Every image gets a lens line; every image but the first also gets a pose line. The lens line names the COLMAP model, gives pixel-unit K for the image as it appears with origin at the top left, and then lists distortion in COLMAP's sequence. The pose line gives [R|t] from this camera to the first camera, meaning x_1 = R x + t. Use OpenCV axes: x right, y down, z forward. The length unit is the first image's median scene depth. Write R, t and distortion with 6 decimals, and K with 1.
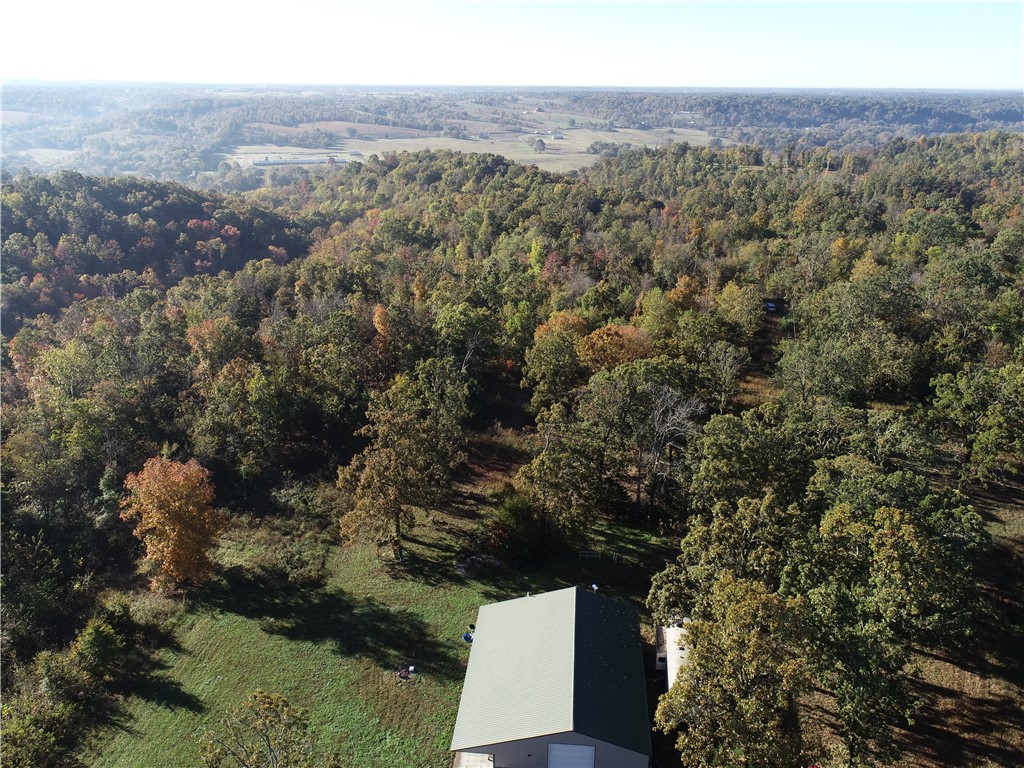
lens RADIAL K [[763.2, 0, 512.0], [0, 763.2, 384.0], [0, 0, 1]] dist [-0.006306, -0.001906]
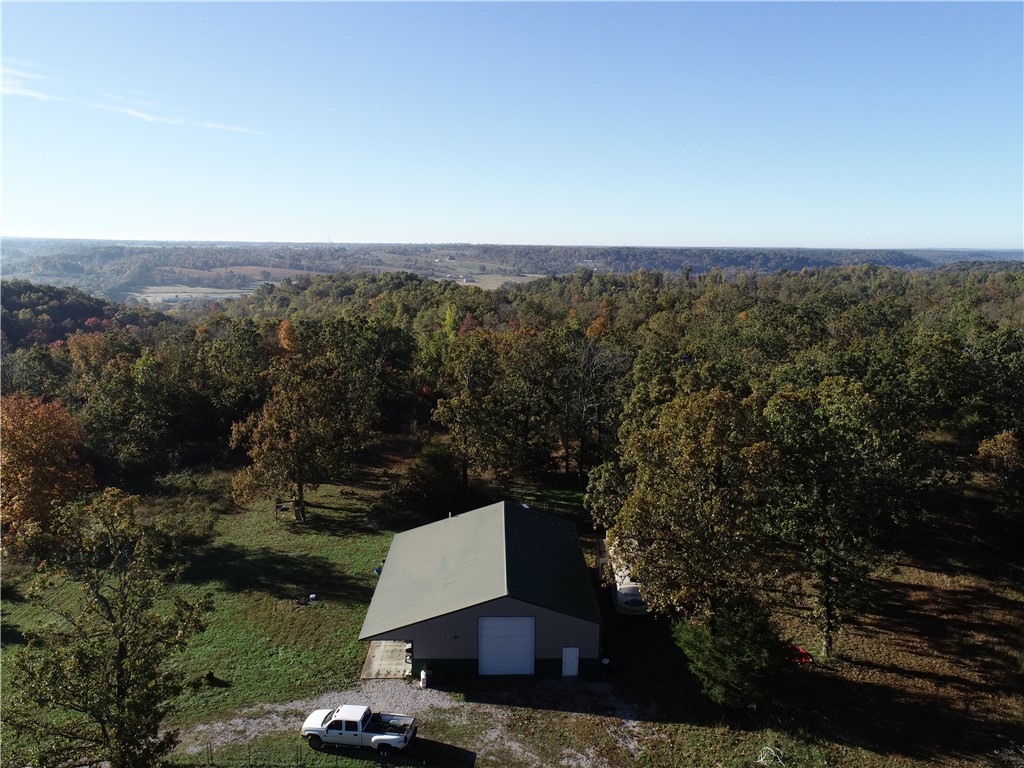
lens RADIAL K [[763.2, 0, 512.0], [0, 763.2, 384.0], [0, 0, 1]] dist [-0.006306, -0.001906]
pose [[0.993663, -0.018731, 0.110828, -0.000911], [0.039790, 0.980786, -0.190987, 0.102939], [-0.105121, 0.194187, 0.975316, 0.038143]]
